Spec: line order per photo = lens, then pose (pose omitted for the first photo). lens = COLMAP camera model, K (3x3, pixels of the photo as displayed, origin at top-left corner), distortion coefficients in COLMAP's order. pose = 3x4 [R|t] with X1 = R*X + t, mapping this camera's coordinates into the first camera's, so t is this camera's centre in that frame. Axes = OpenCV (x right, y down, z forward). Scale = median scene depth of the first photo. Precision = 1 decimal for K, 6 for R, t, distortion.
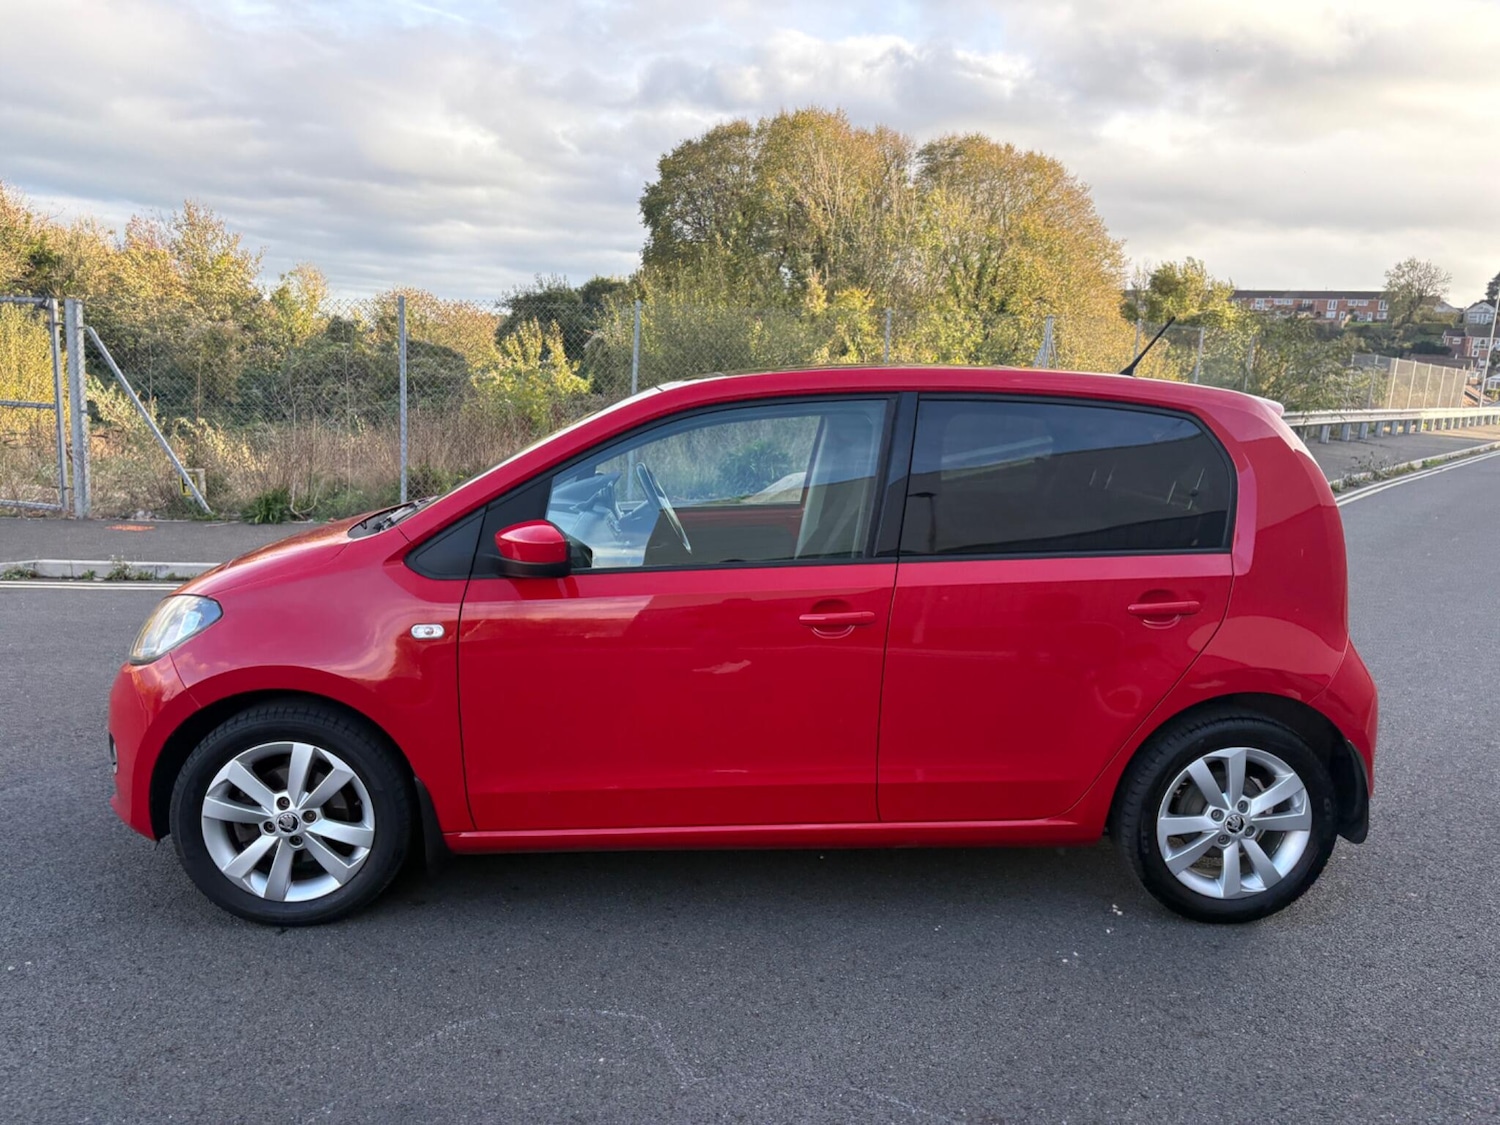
lens RADIAL K [[1135.5, 0, 752.1], [0, 1135.5, 570.9], [0, 0, 1]] dist [0.030338, -0.016453]
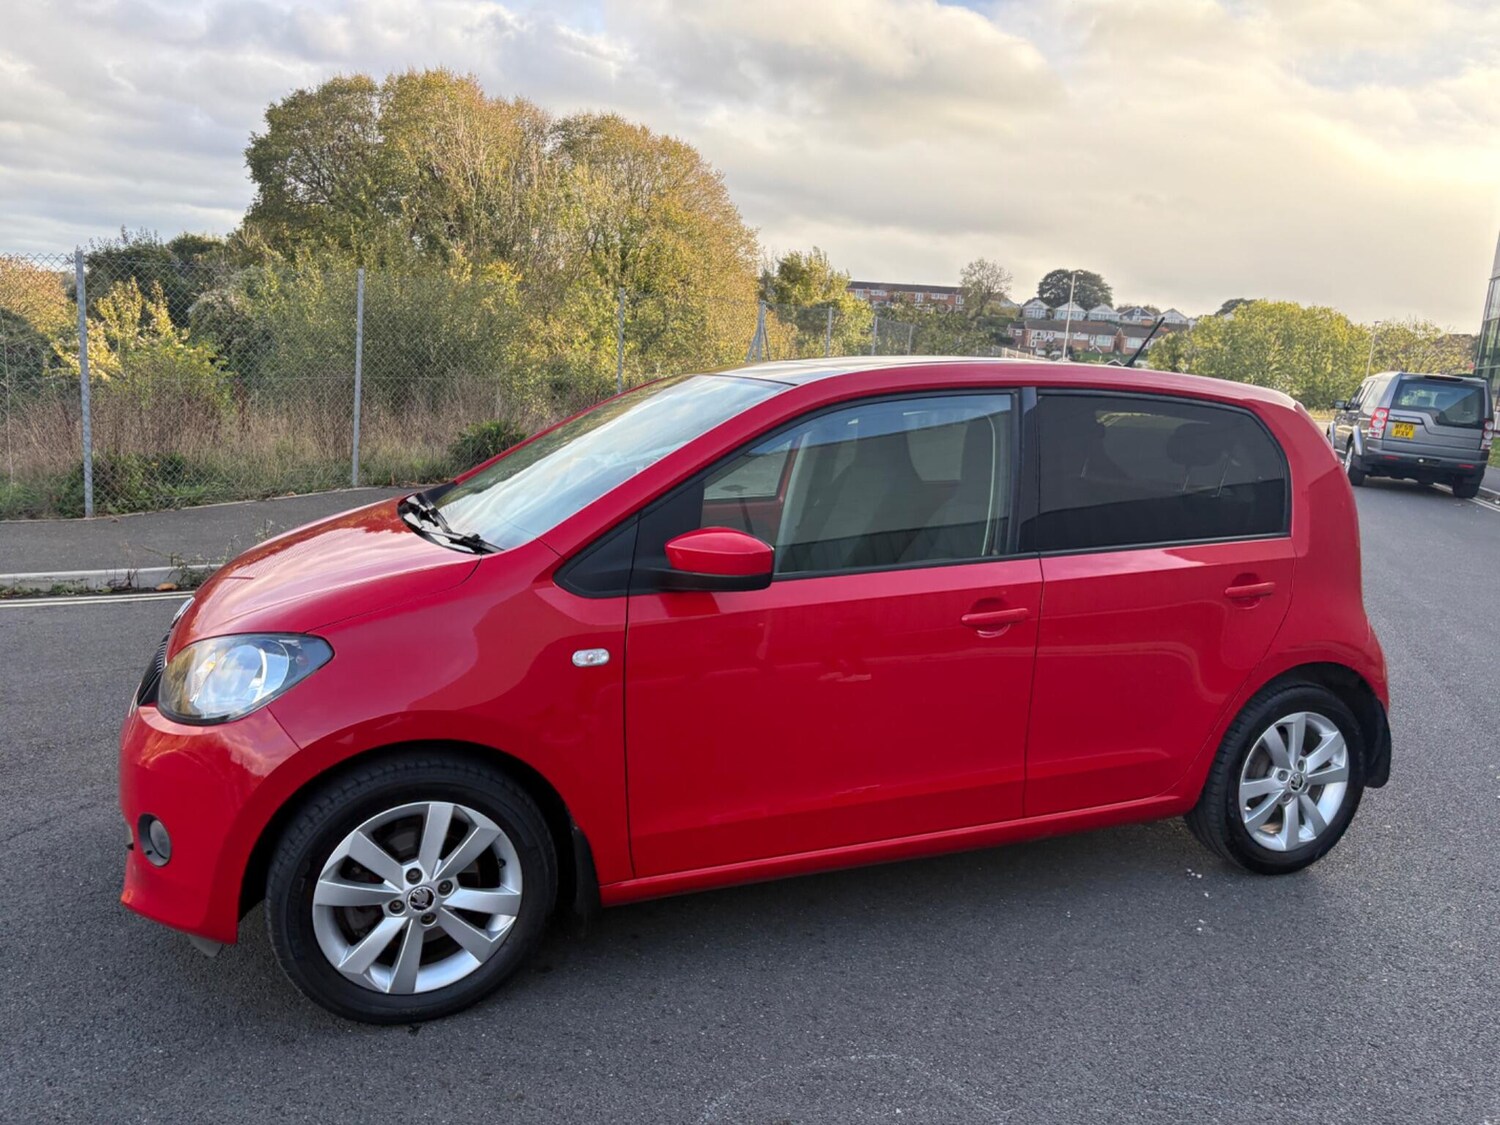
lens RADIAL K [[1135.0, 0, 763.6], [0, 1135.0, 558.0], [0, 0, 1]] dist [0.044876, -0.050726]
pose [[0.944890, -0.039210, 0.325032, -0.110027], [0.036594, 0.999230, 0.014162, -0.007652], [-0.325337, -0.001487, 0.945597, 0.033859]]
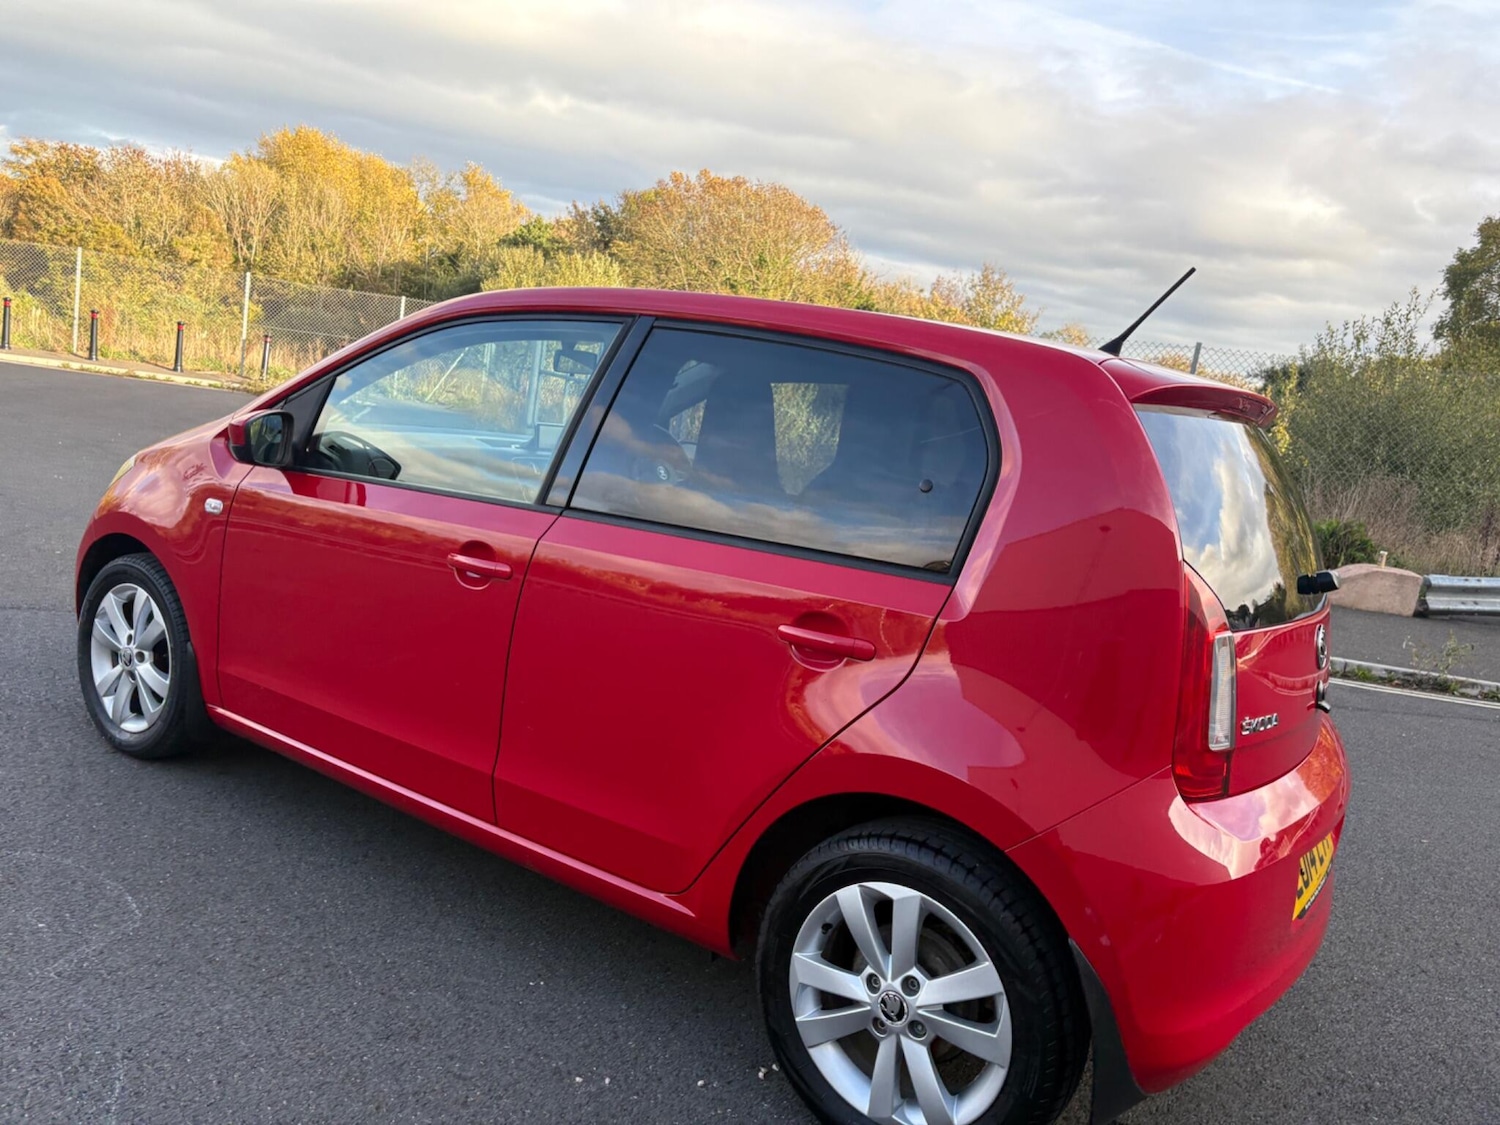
lens RADIAL K [[1127.6, 0, 756.1], [0, 1127.6, 565.9], [0, 0, 1]] dist [0.071745, -0.089061]
pose [[0.794380, 0.178226, -0.580686, 0.184147], [-0.212629, 0.977091, 0.009014, -0.002376], [0.568989, 0.116310, 0.814078, 0.109809]]
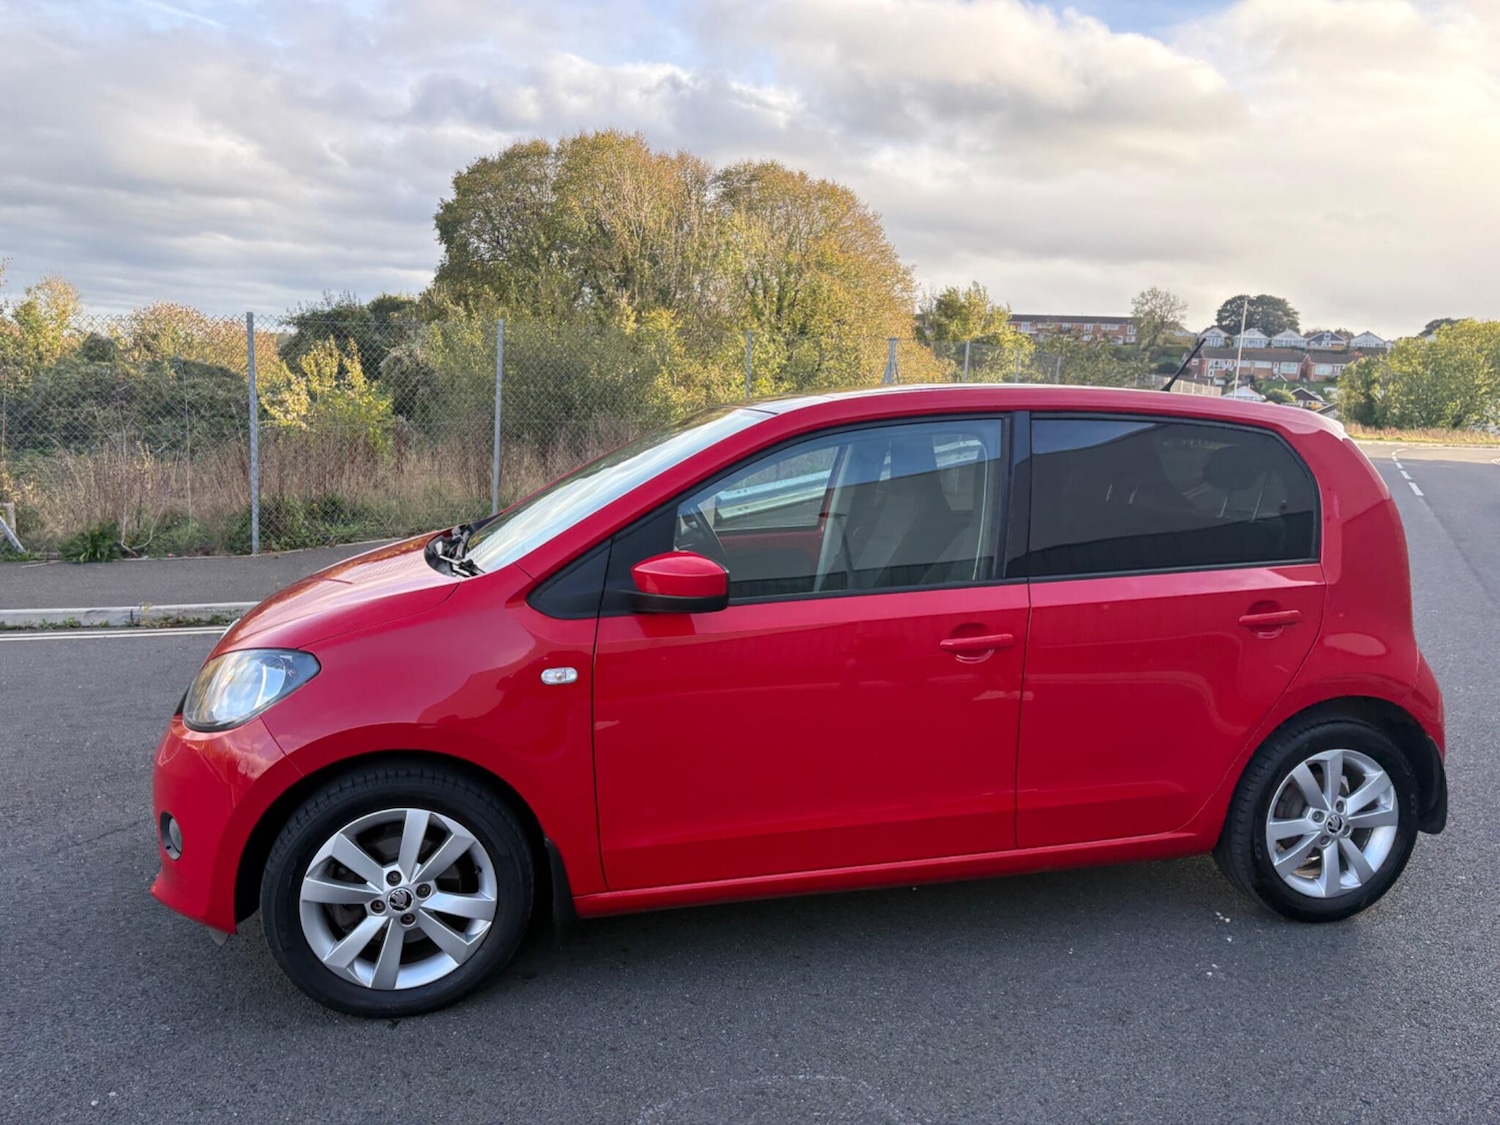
lens RADIAL K [[1133.0, 0, 755.3], [0, 1133.0, 559.6], [0, 0, 1]] dist [0.036651, -0.033734]
pose [[0.983312, -0.031241, 0.179227, -0.072788], [0.035966, 0.999084, -0.023177, -0.003426], [-0.178339, 0.029236, 0.983535, 0.018120]]
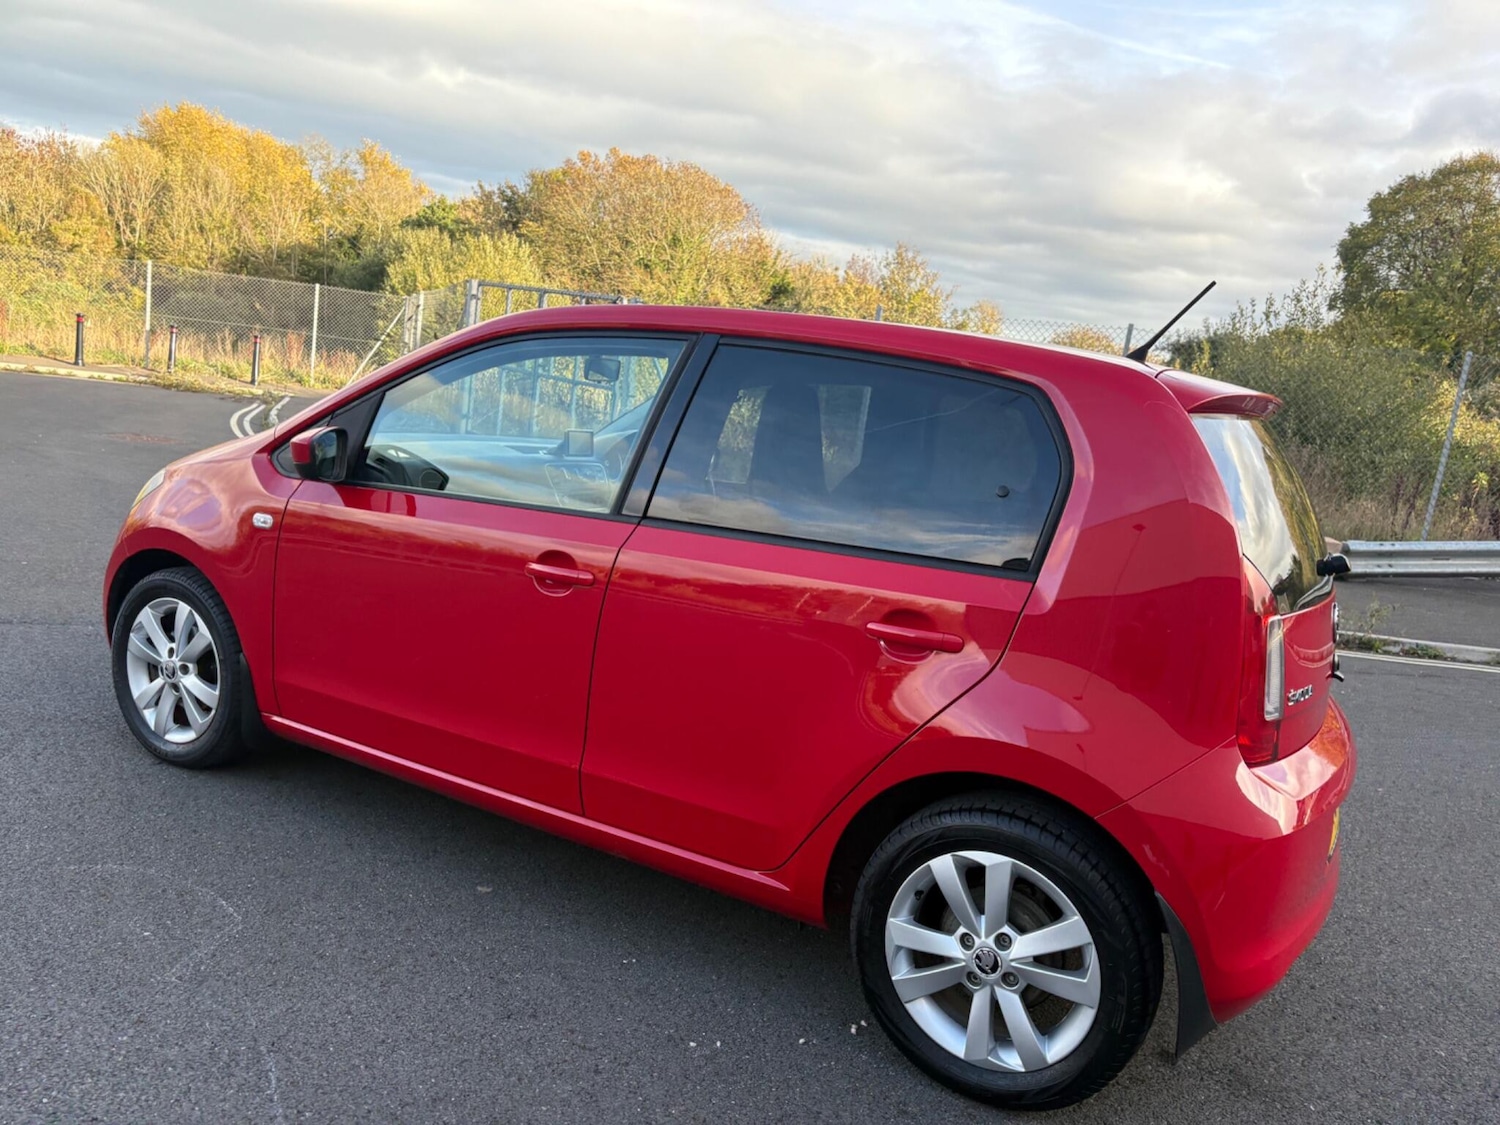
lens RADIAL K [[1129.8, 0, 758.7], [0, 1129.8, 575.2], [0, 0, 1]] dist [0.041995, -0.038280]
pose [[0.839285, 0.166346, -0.517619, 0.168569], [-0.182855, 0.982948, 0.019401, -0.000635], [0.512020, 0.078366, 0.855391, 0.081450]]
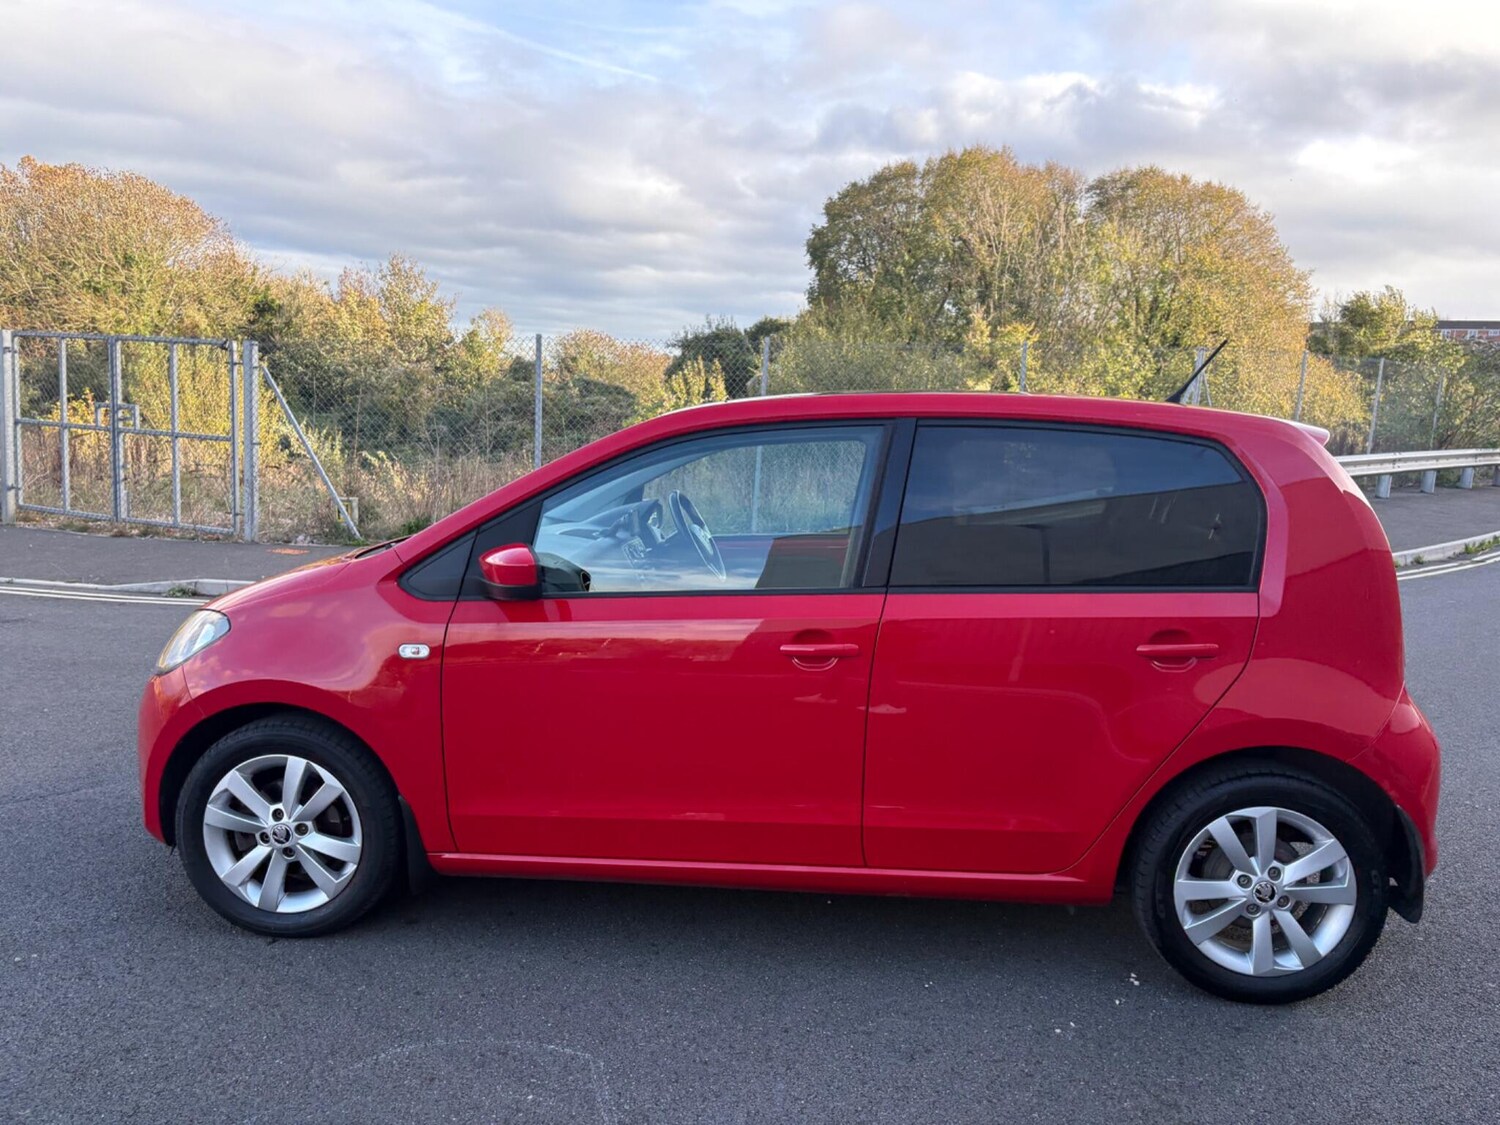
lens RADIAL K [[1129.8, 0, 753.3], [0, 1129.8, 558.7], [0, 0, 1]] dist [0.043256, -0.038876]
pose [[0.989317, 0.018215, -0.144638, 0.039674], [-0.024247, 0.998903, -0.040050, 0.001070], [0.143749, 0.043129, 0.988674, 0.010388]]
